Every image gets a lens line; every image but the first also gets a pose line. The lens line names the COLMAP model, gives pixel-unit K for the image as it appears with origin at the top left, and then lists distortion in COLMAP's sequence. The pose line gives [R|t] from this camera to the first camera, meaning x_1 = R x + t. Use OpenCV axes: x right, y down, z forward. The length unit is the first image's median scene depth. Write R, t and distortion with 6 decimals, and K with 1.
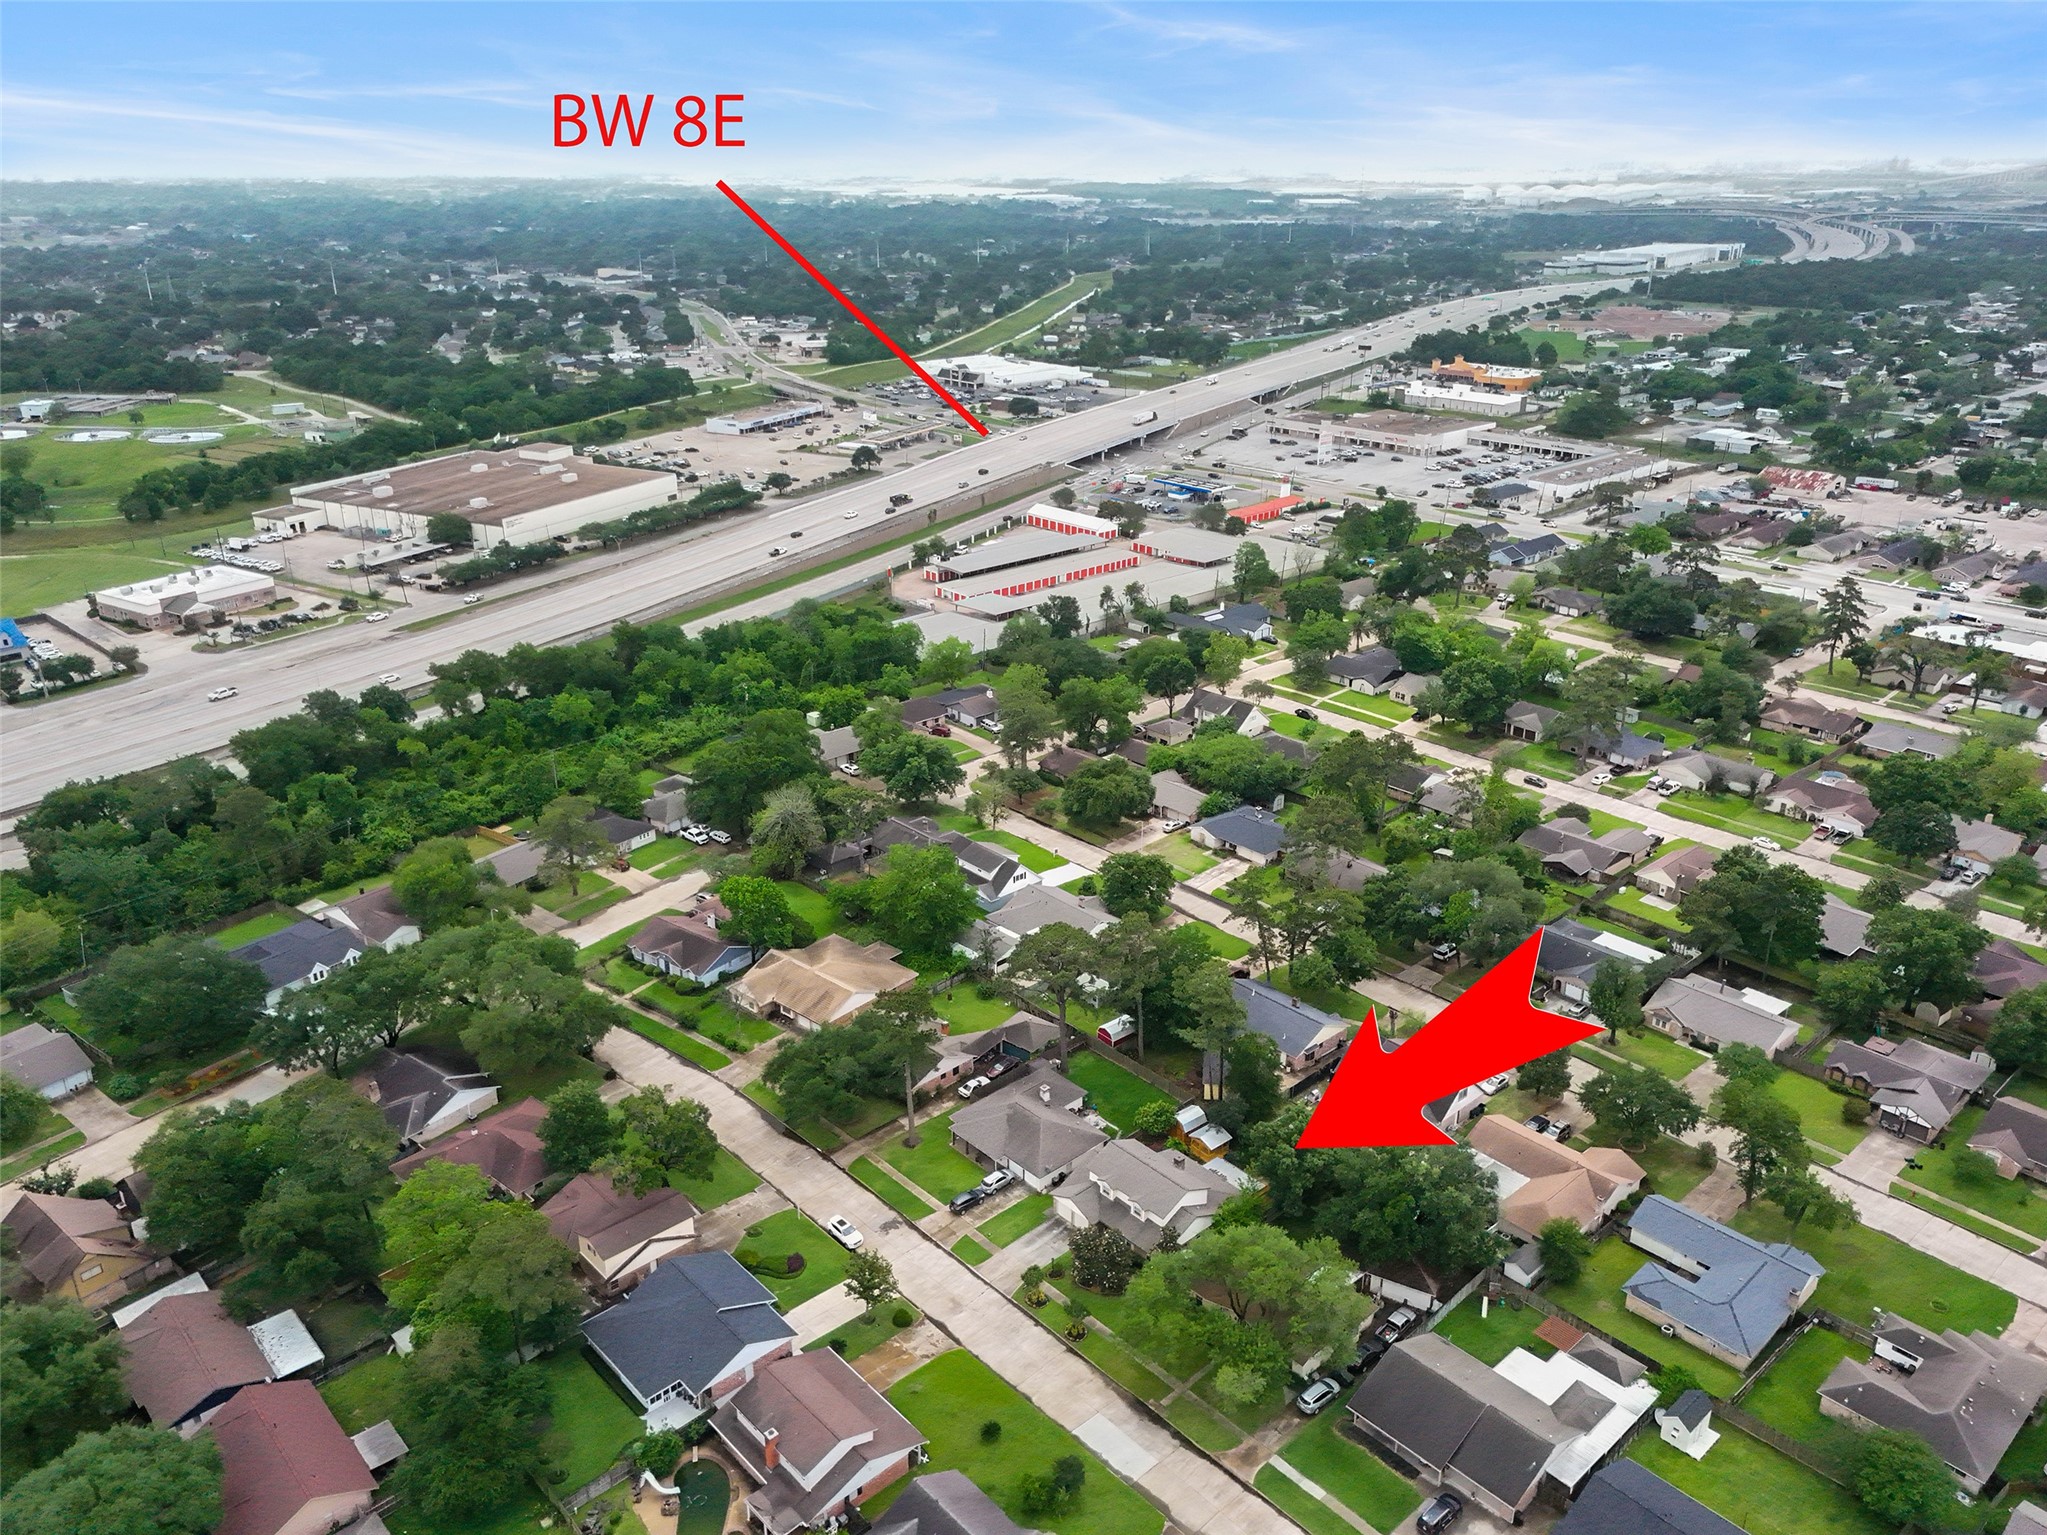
lens RADIAL K [[1501.7, 0, 1016.8], [0, 1501.7, 766.0], [0, 0, 1]] dist [0.076622, -0.069012]
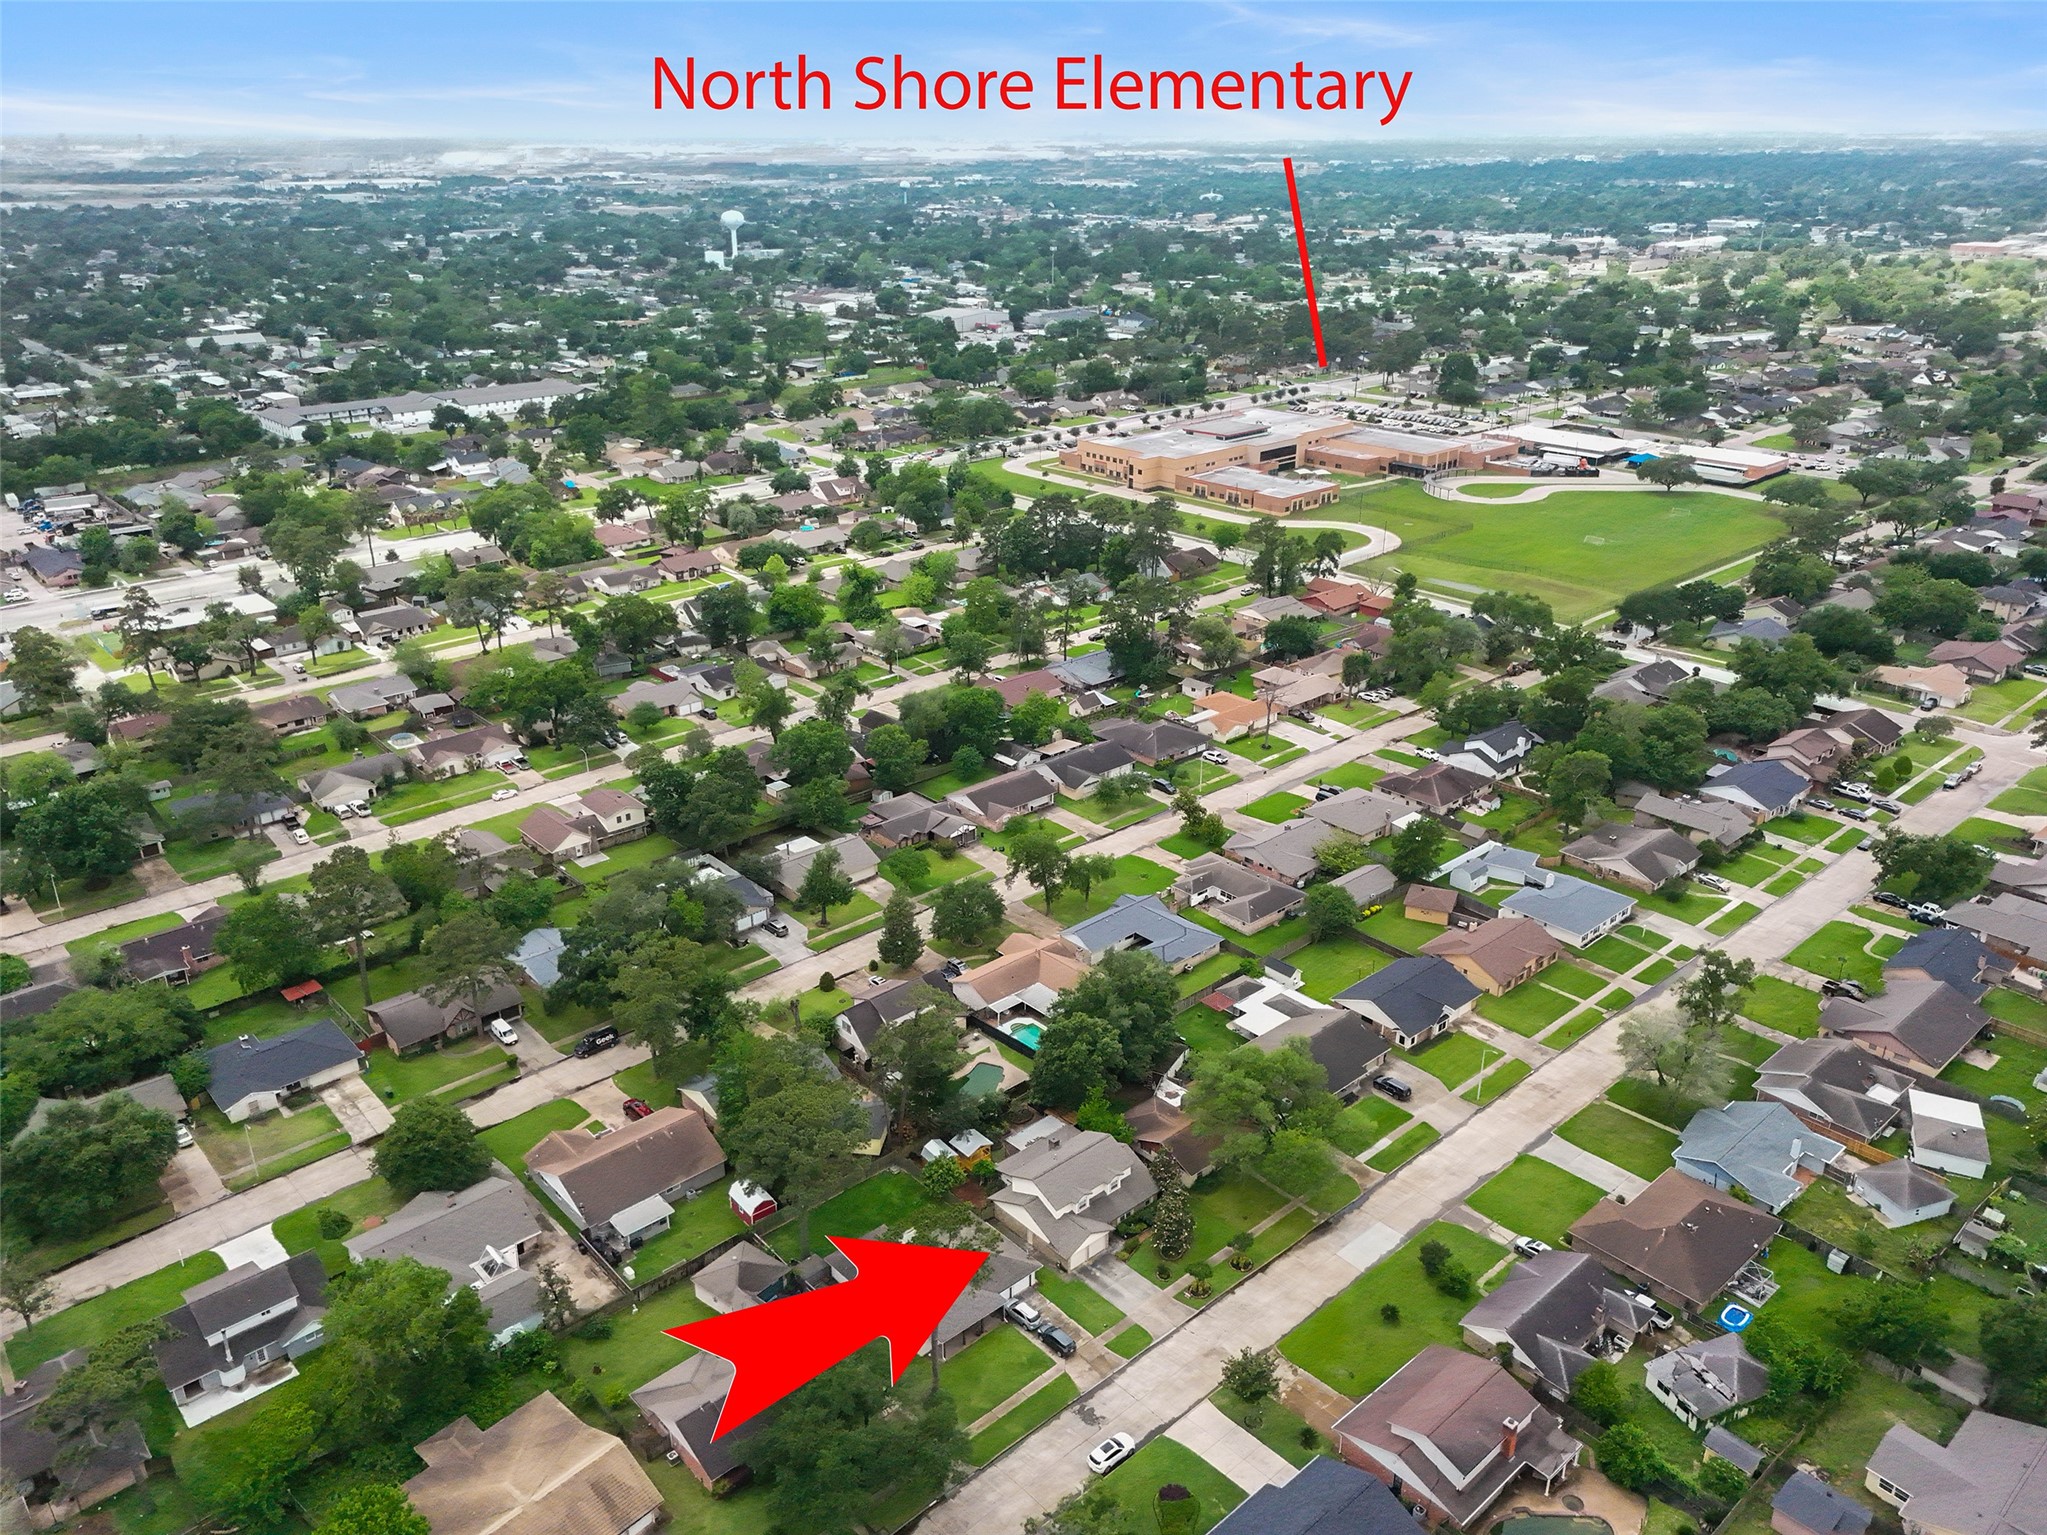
lens RADIAL K [[1501.7, 0, 1016.8], [0, 1501.7, 766.0], [0, 0, 1]] dist [0.076622, -0.069012]
pose [[0.015679, -0.390975, 0.920268, -0.438883], [0.381560, 0.853071, 0.355925, -0.194797], [-0.924211, 0.345556, 0.162556, 0.472303]]
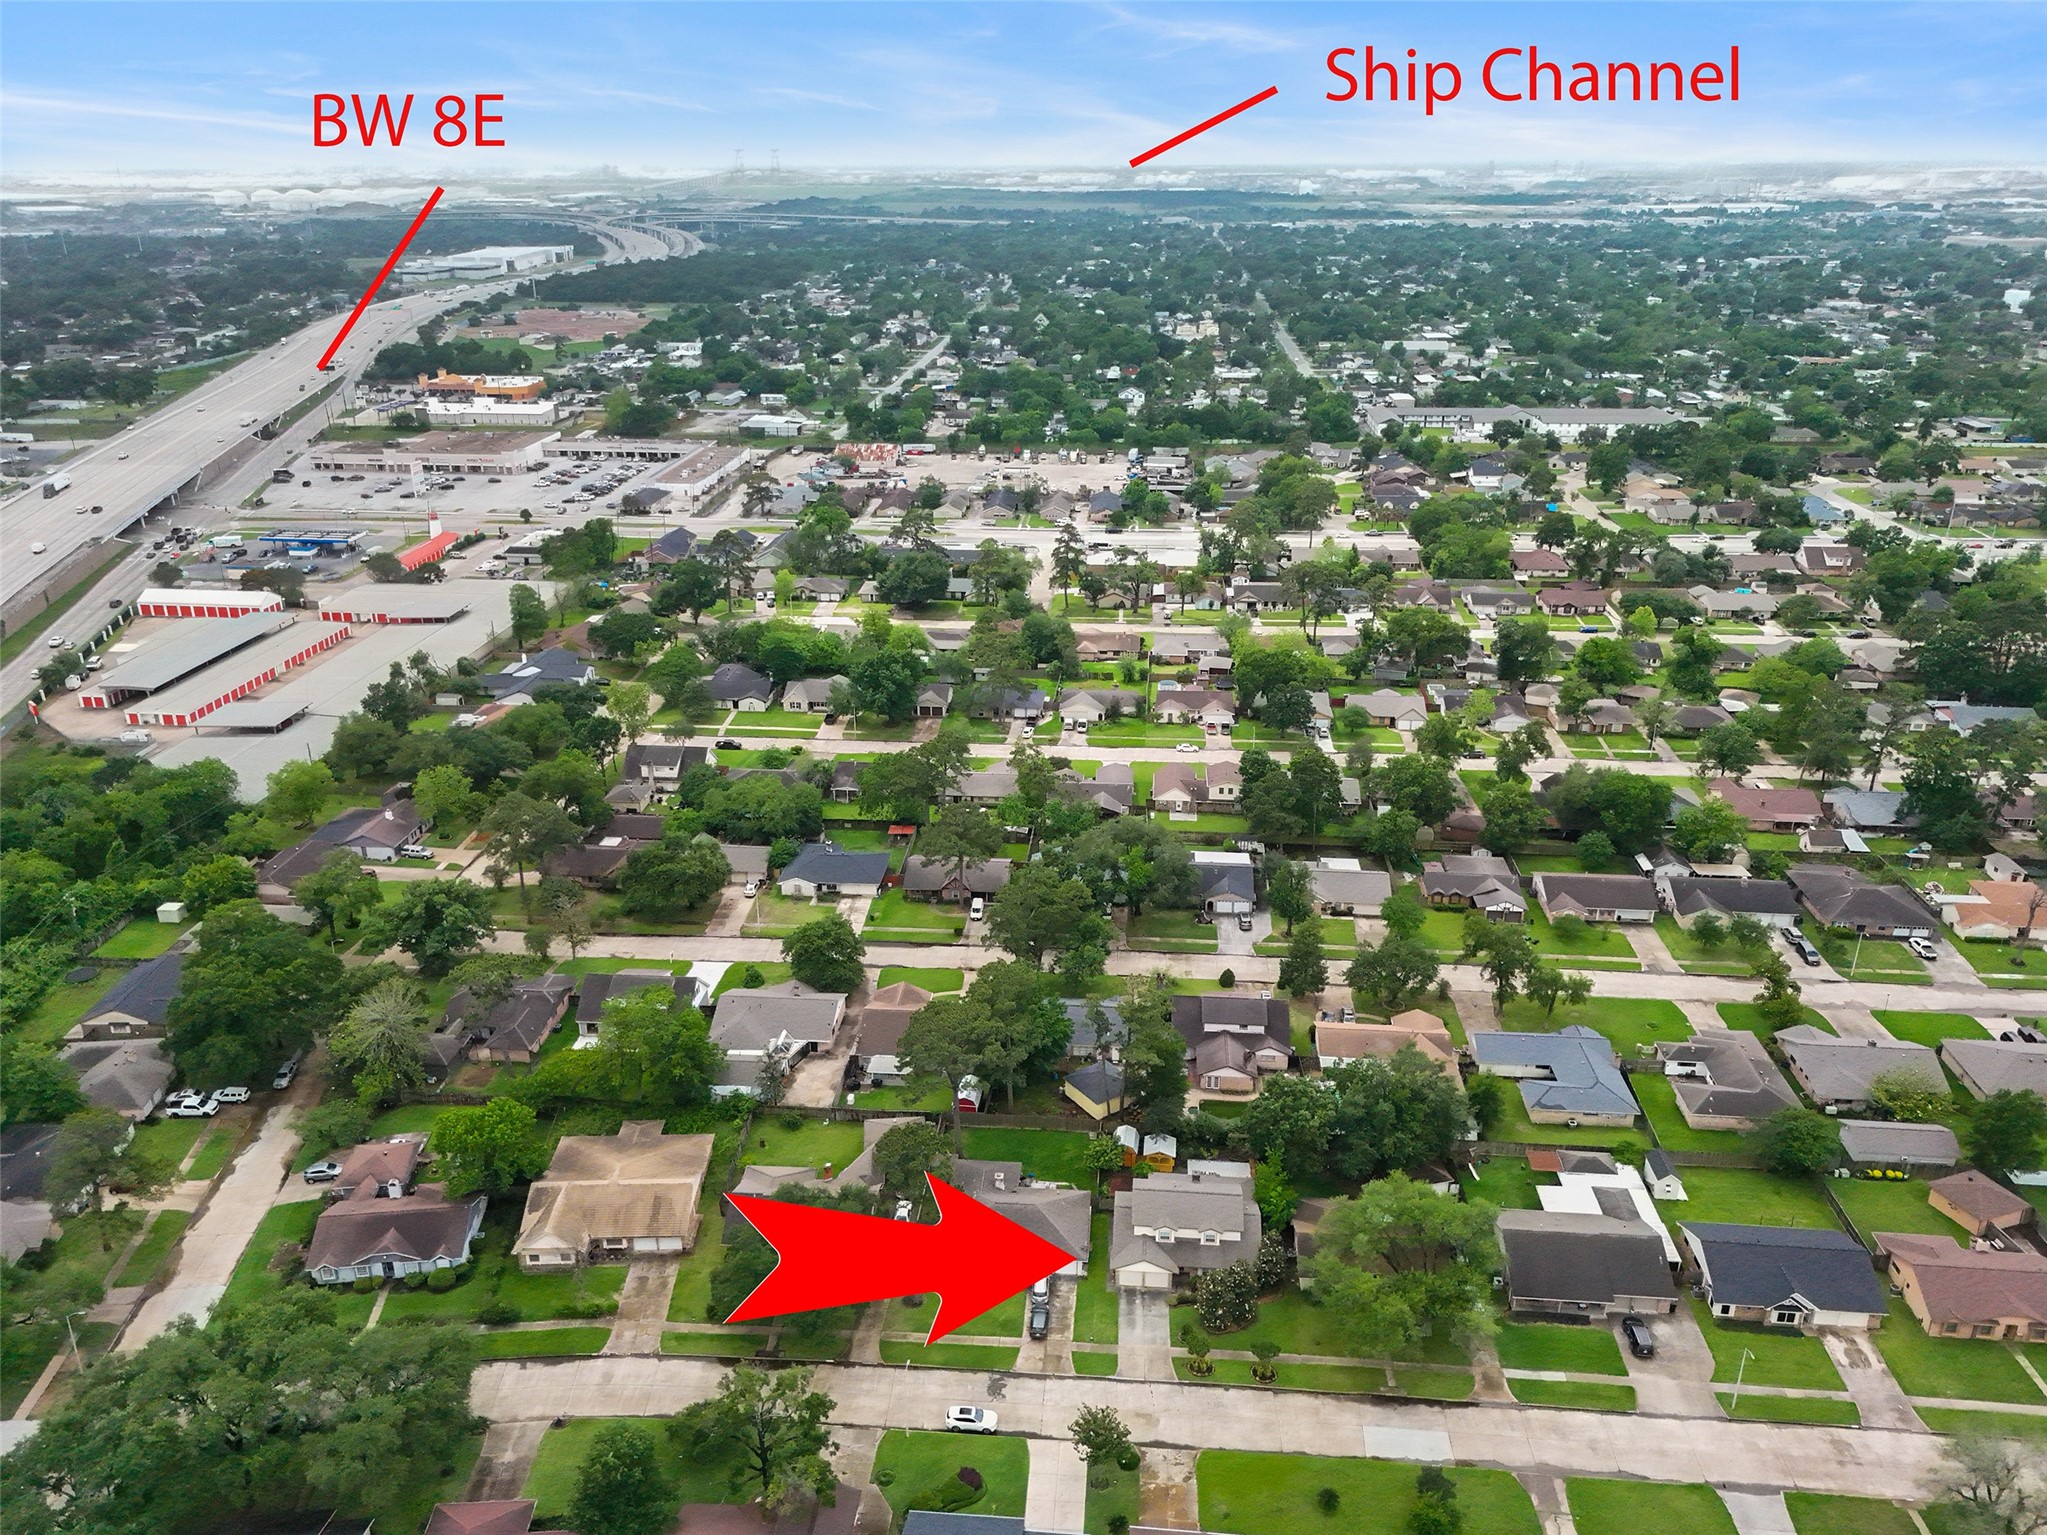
lens RADIAL K [[1483.4, 0, 1023.8], [0, 1483.4, 815.7], [0, 0, 1]] dist [0.081359, -0.074755]
pose [[0.734712, -0.275691, 0.619832, -0.314147], [0.257432, 0.958659, 0.121251, -0.067940], [-0.627636, 0.070480, 0.775310, 0.182146]]
